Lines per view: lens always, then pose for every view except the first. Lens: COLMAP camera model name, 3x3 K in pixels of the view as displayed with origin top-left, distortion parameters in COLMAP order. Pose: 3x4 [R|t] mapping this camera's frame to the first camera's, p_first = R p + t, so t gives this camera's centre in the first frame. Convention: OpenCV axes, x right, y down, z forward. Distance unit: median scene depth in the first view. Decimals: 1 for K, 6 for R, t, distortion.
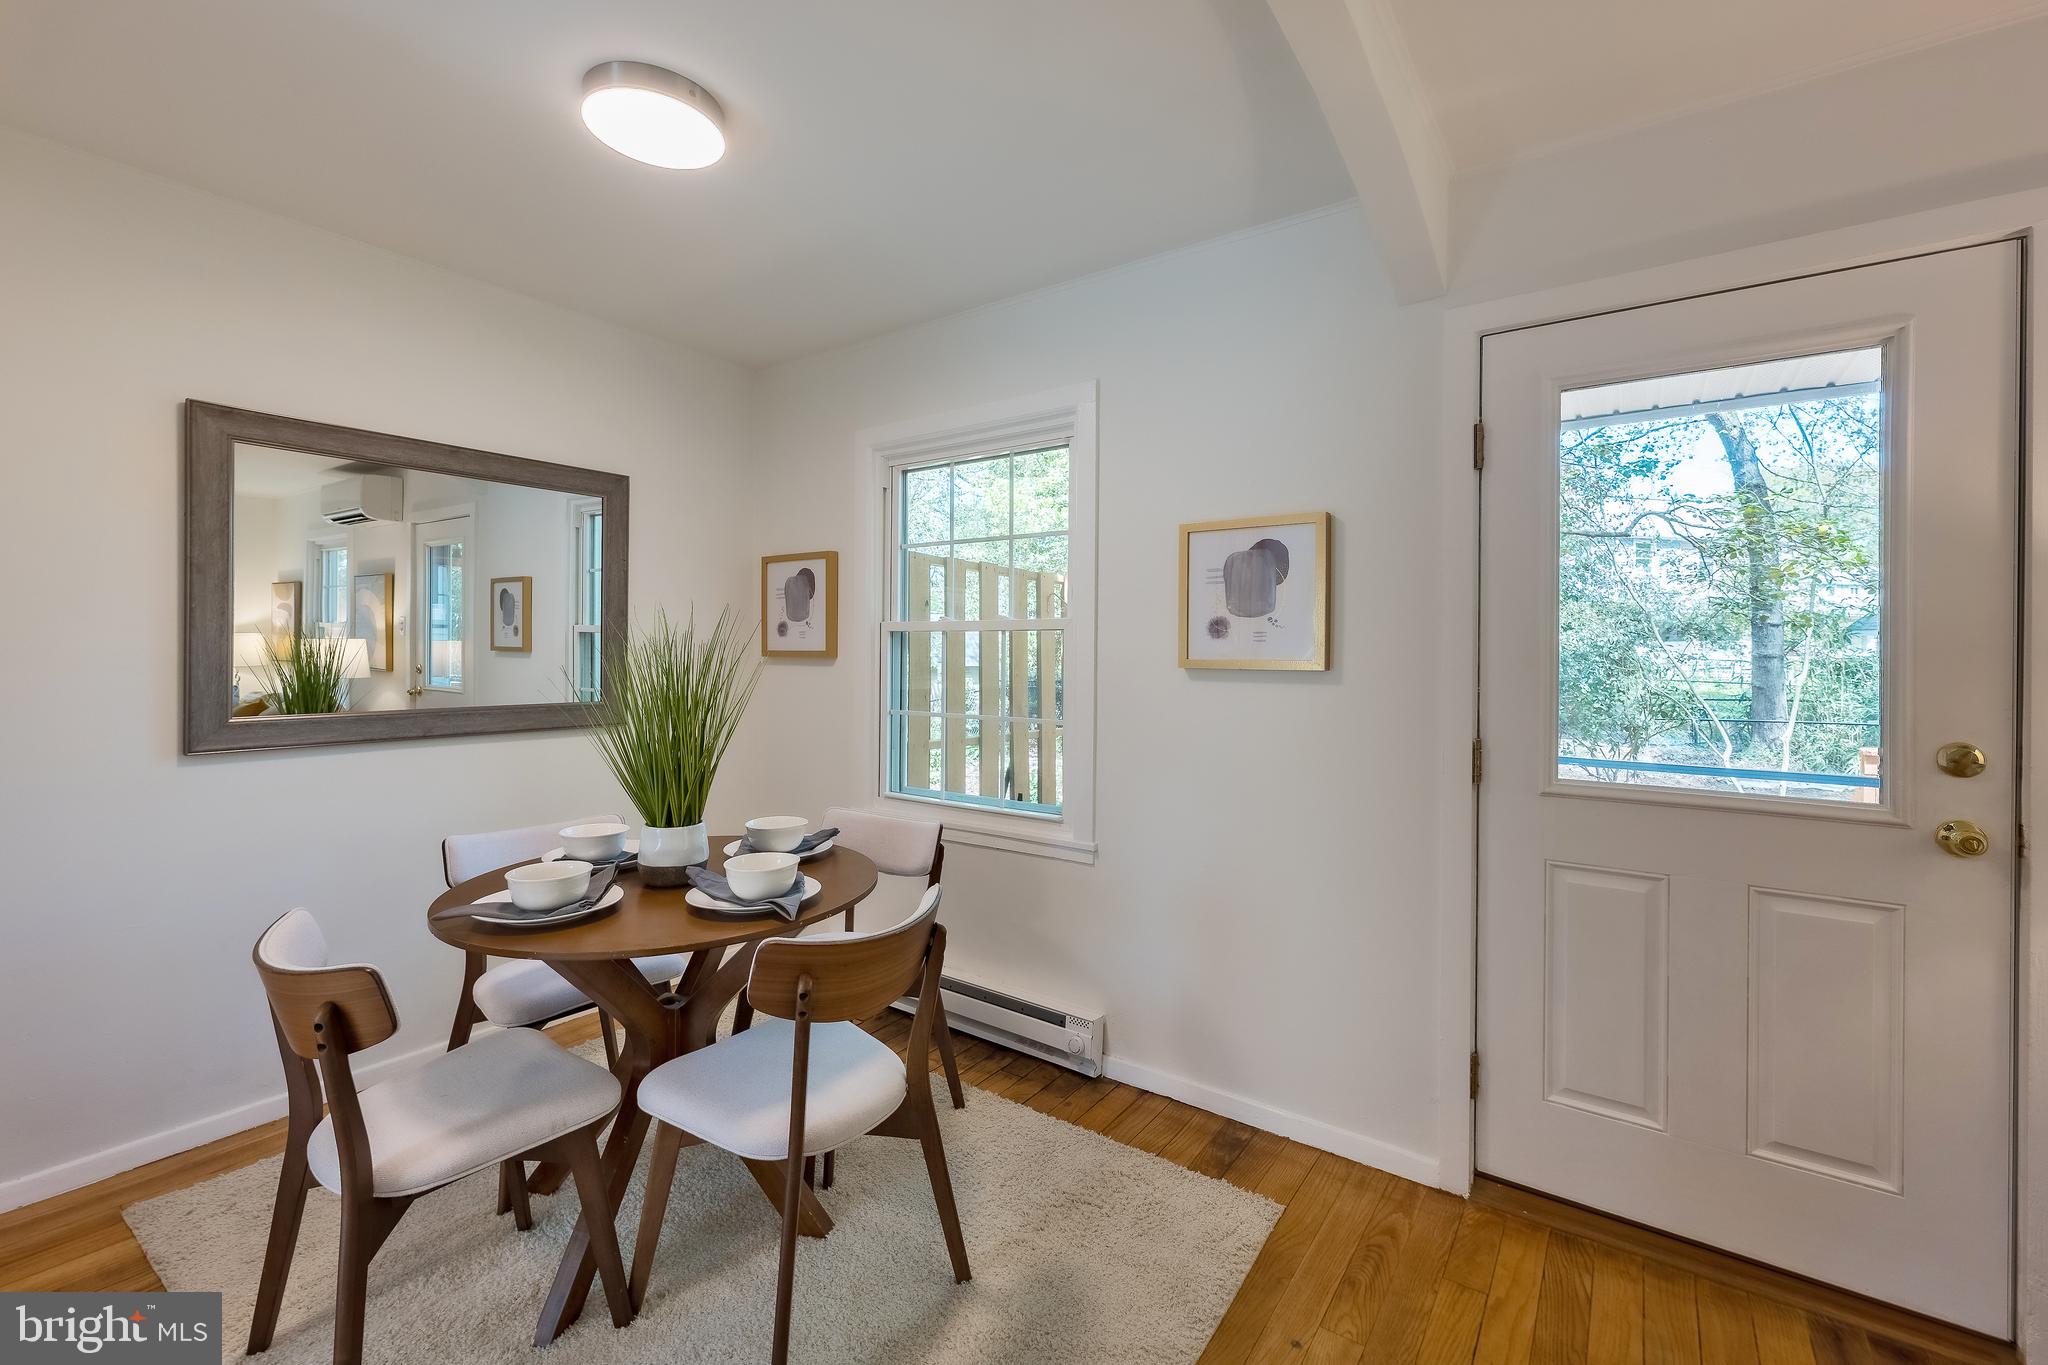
lens RADIAL K [[867.0, 0, 1006.9], [0, 867.0, 649.7], [0, 0, 1]] dist [0.002219, -0.000479]
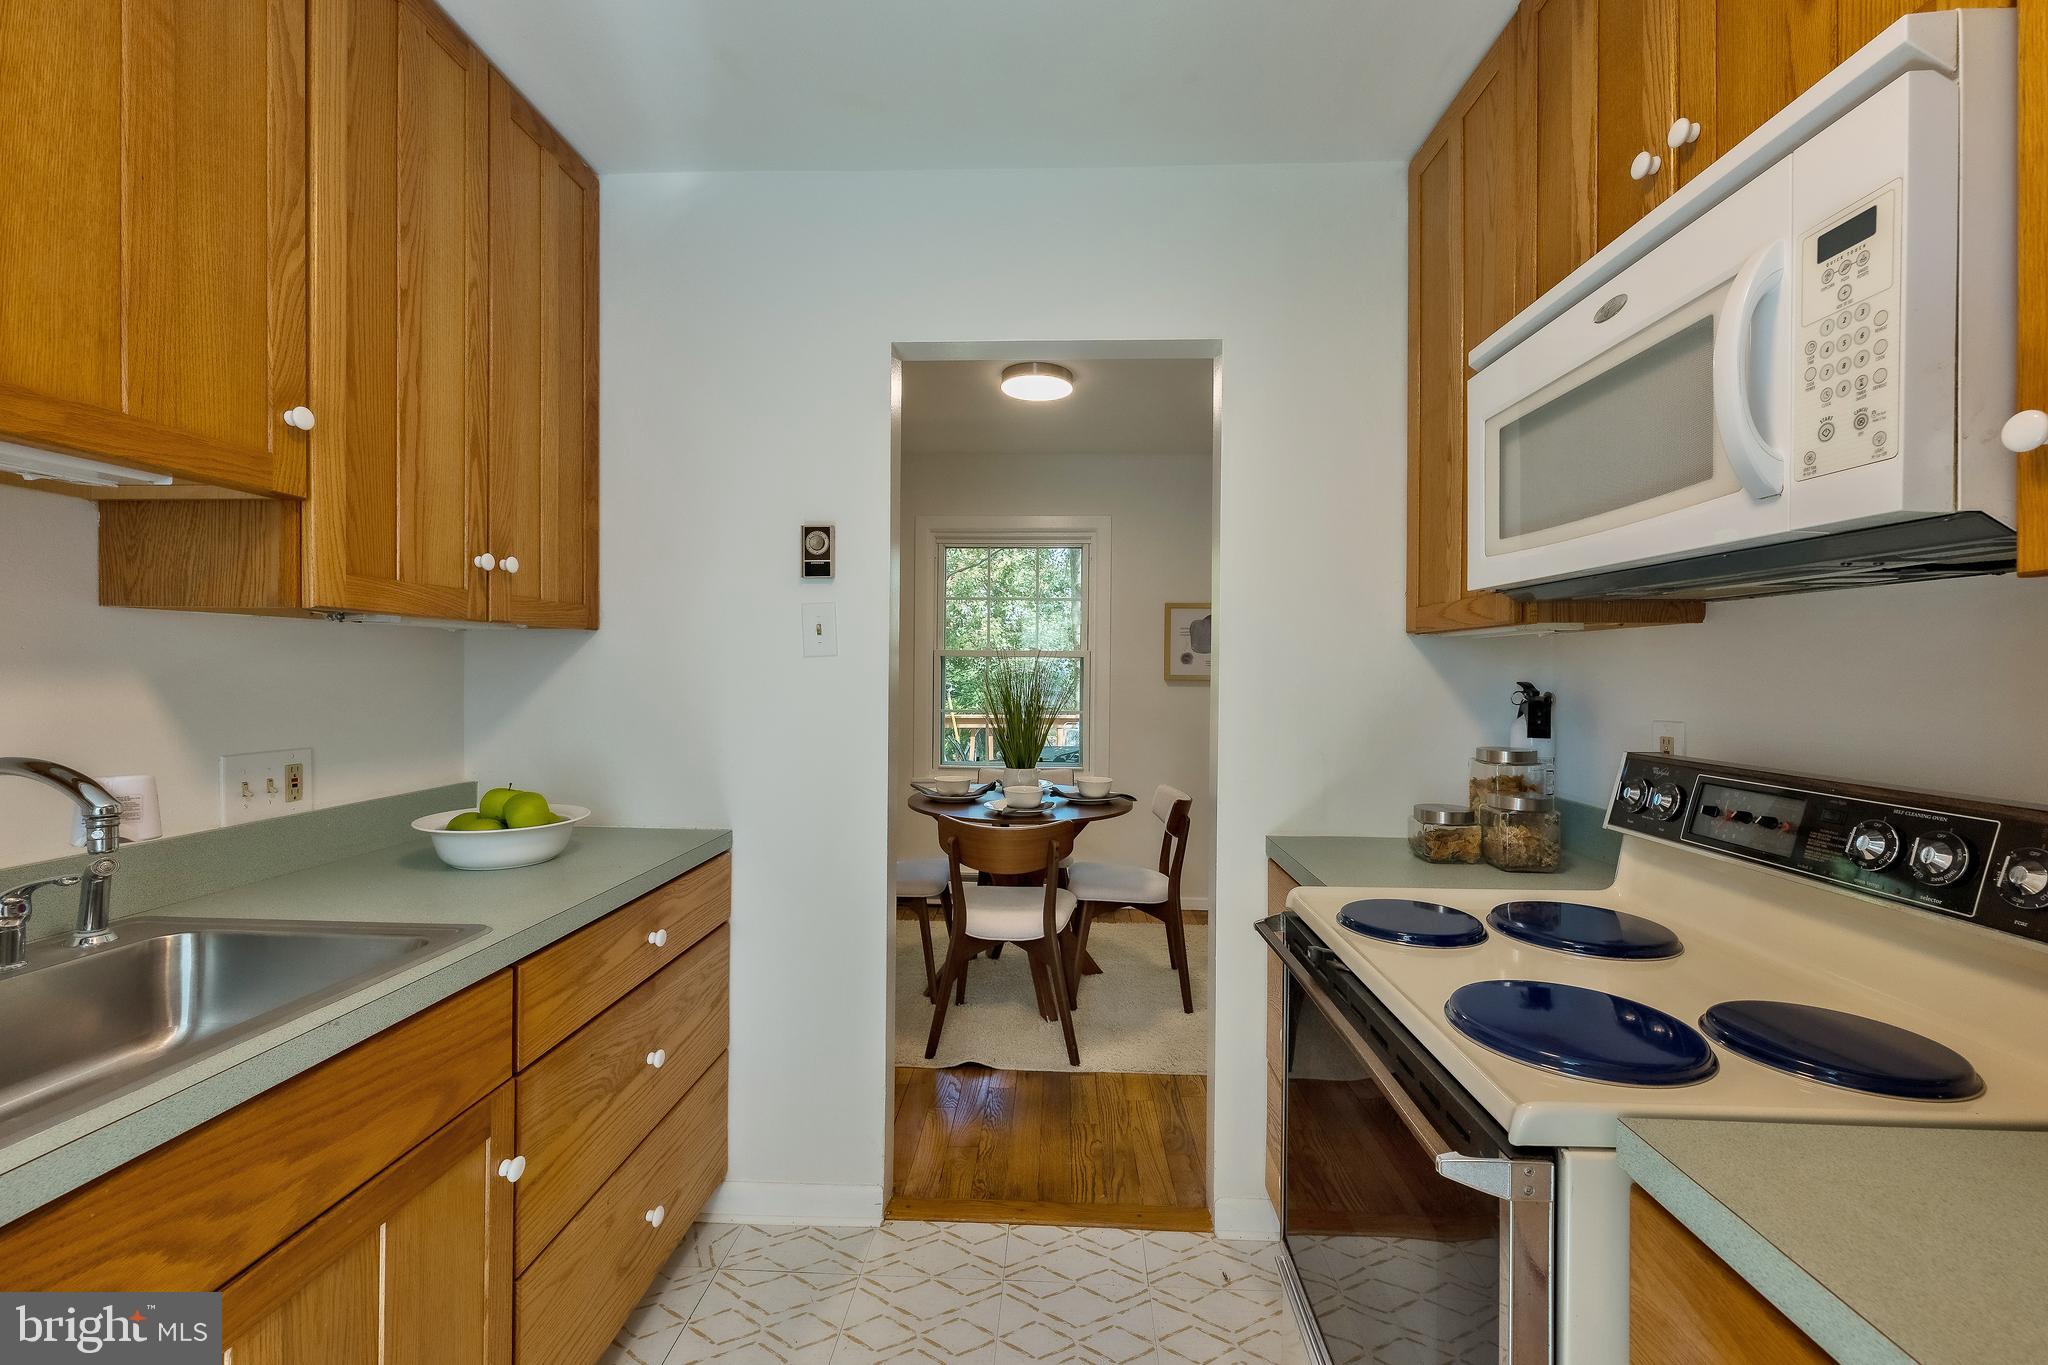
lens RADIAL K [[867.0, 0, 1018.4], [0, 867.0, 674.6], [0, 0, 1]] dist [0.002219, -0.000479]
pose [[0.840647, -0.006701, 0.541542, -1.025668], [-0.002497, 0.999865, 0.016248, -0.017507], [-0.541578, -0.015011, 0.840516, -0.396964]]
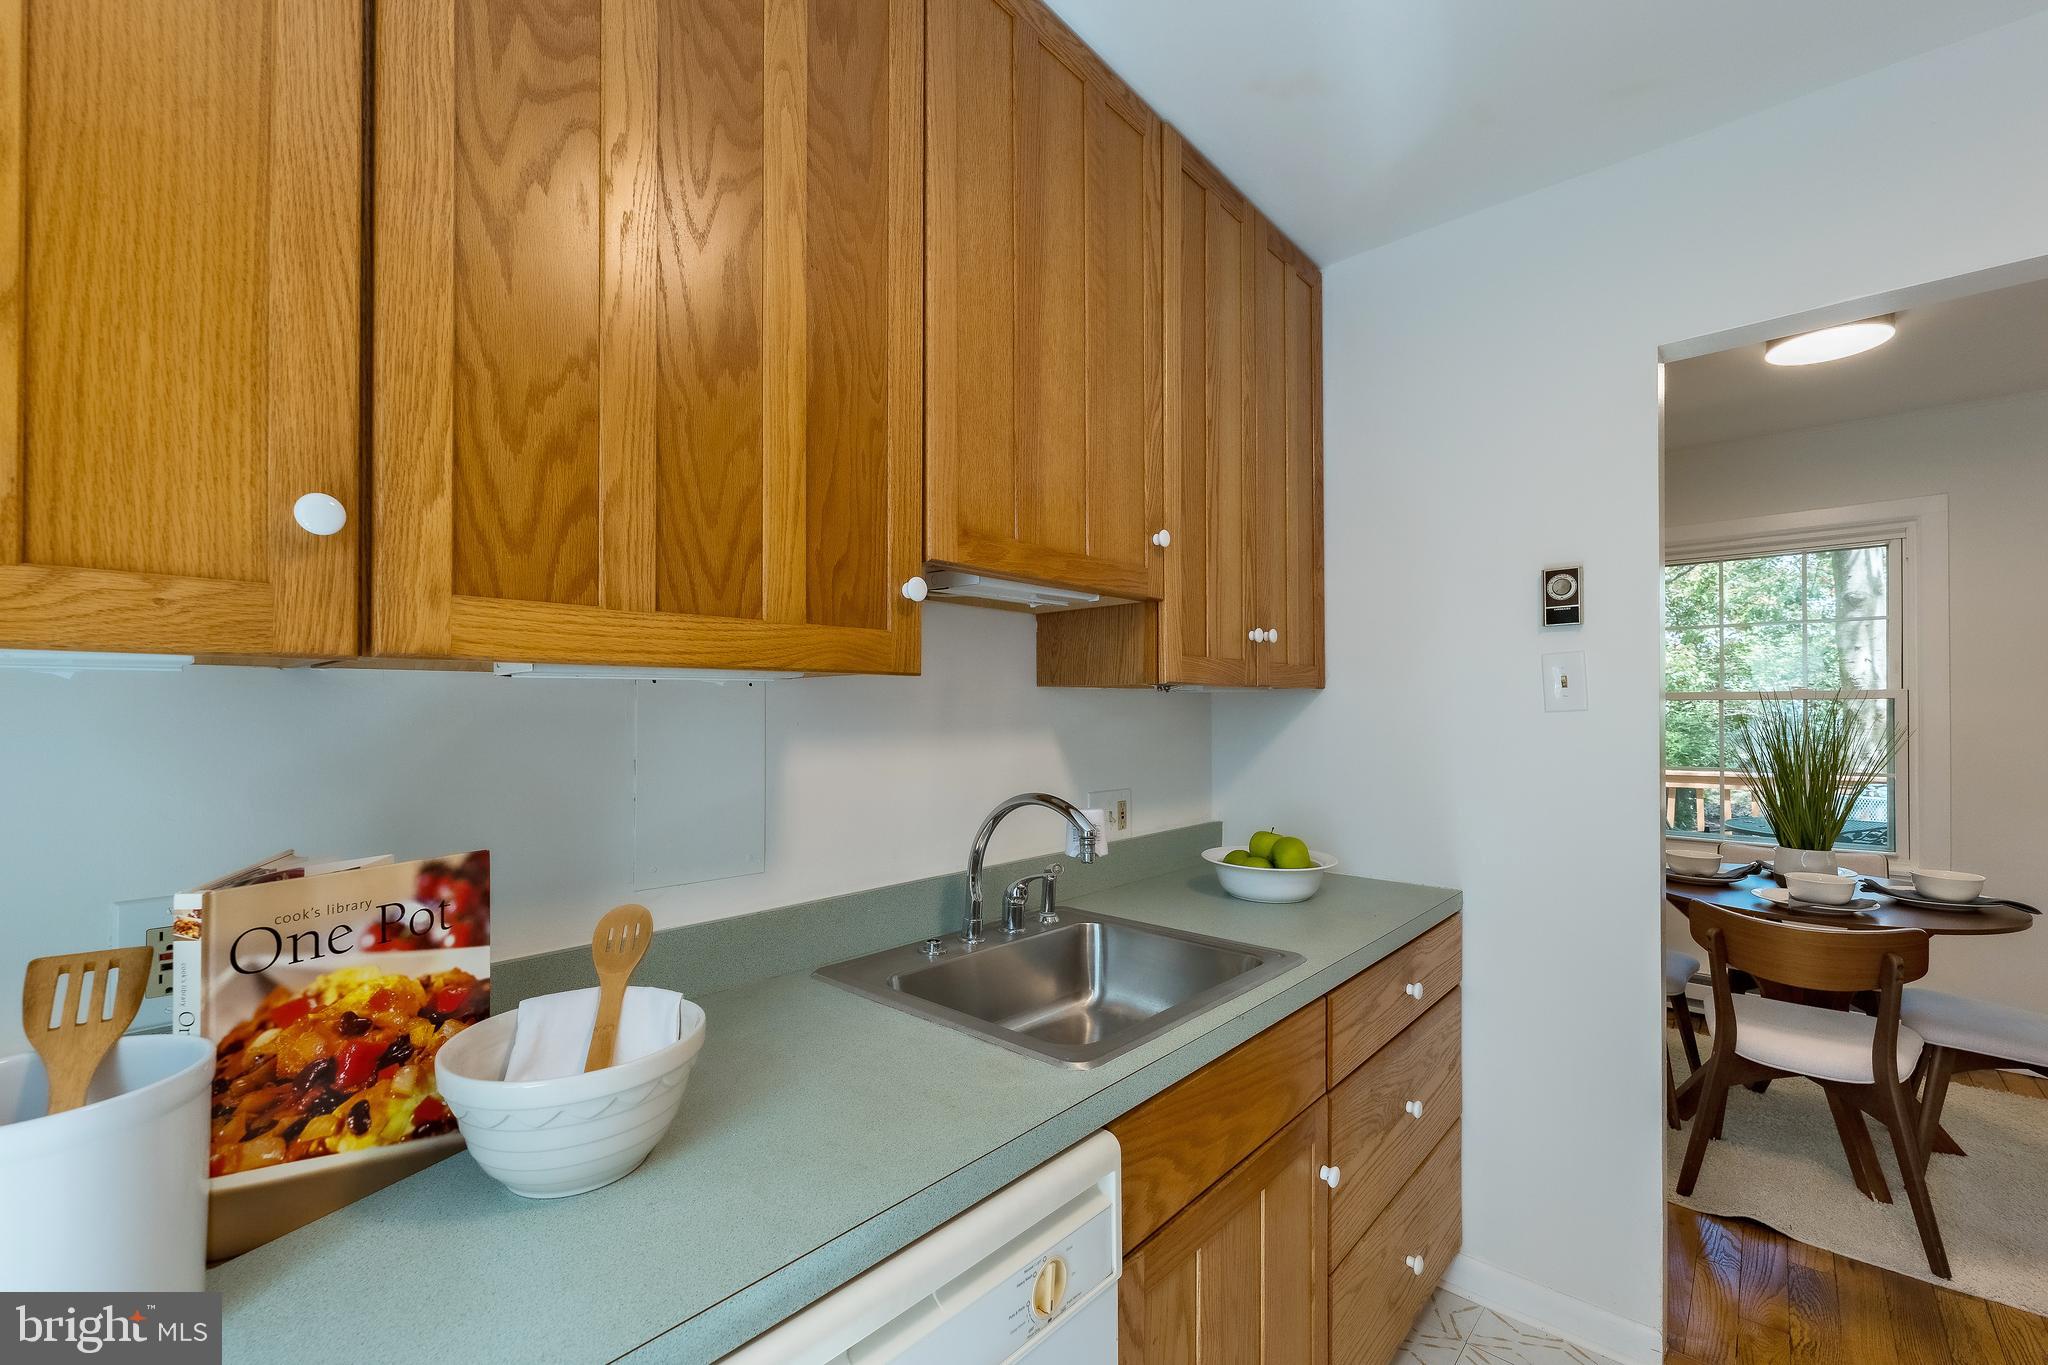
lens RADIAL K [[867.0, 0, 964.3], [0, 867.0, 703.5], [0, 0, 1]] dist [0.002219, -0.000479]
pose [[0.991514, -0.010958, -0.129534, -1.157495], [0.010822, 0.999940, -0.001758, -0.032007], [0.129546, 0.000341, 0.991573, -0.413022]]
